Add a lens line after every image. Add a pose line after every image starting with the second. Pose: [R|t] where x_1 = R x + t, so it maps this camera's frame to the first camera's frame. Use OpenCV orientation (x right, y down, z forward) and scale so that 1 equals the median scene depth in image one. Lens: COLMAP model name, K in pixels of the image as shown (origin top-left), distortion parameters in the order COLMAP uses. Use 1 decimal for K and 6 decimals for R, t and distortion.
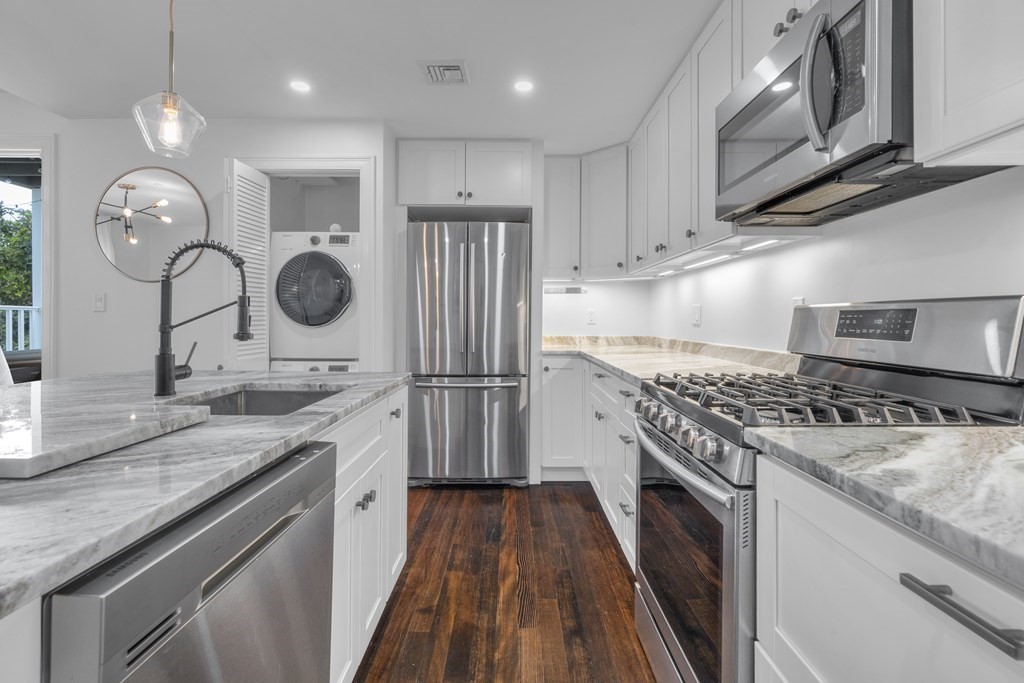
lens RADIAL K [[469.1, 0, 508.5], [0, 469.1, 321.7], [0, 0, 1]] dist [-0.000392, 0.000645]
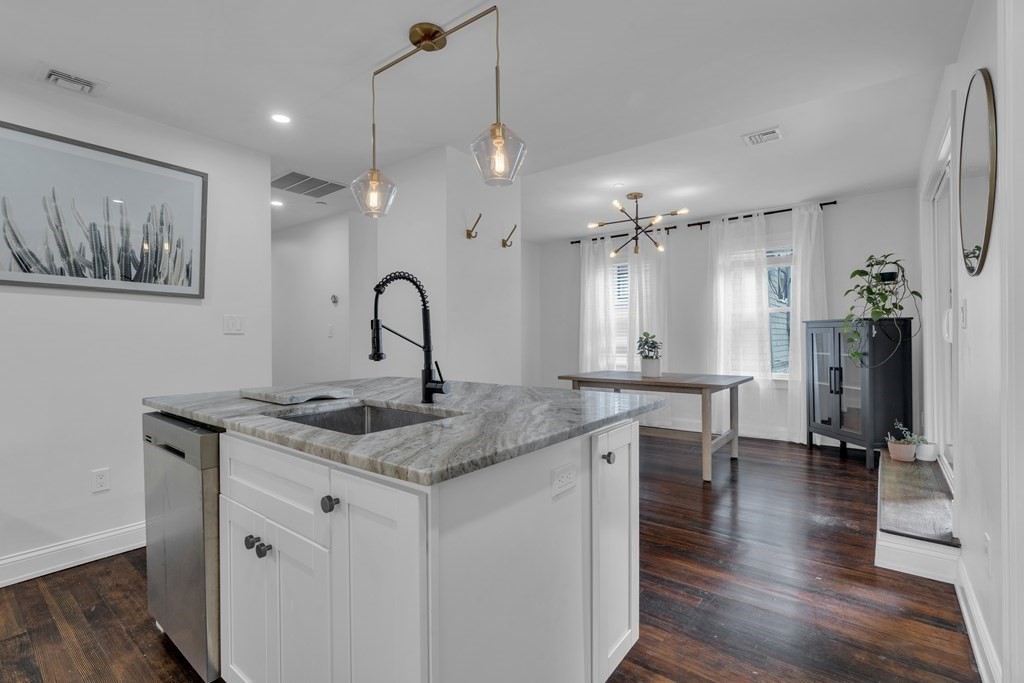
lens RADIAL K [[466.9, 0, 509.7], [0, 466.9, 336.4], [0, 0, 1]] dist [-0.001678, -0.000147]
pose [[-0.614161, -0.003518, -0.789173, 0.082649], [-0.000925, 0.999993, -0.003739, -0.009150], [0.789180, -0.001566, -0.614159, 1.636009]]
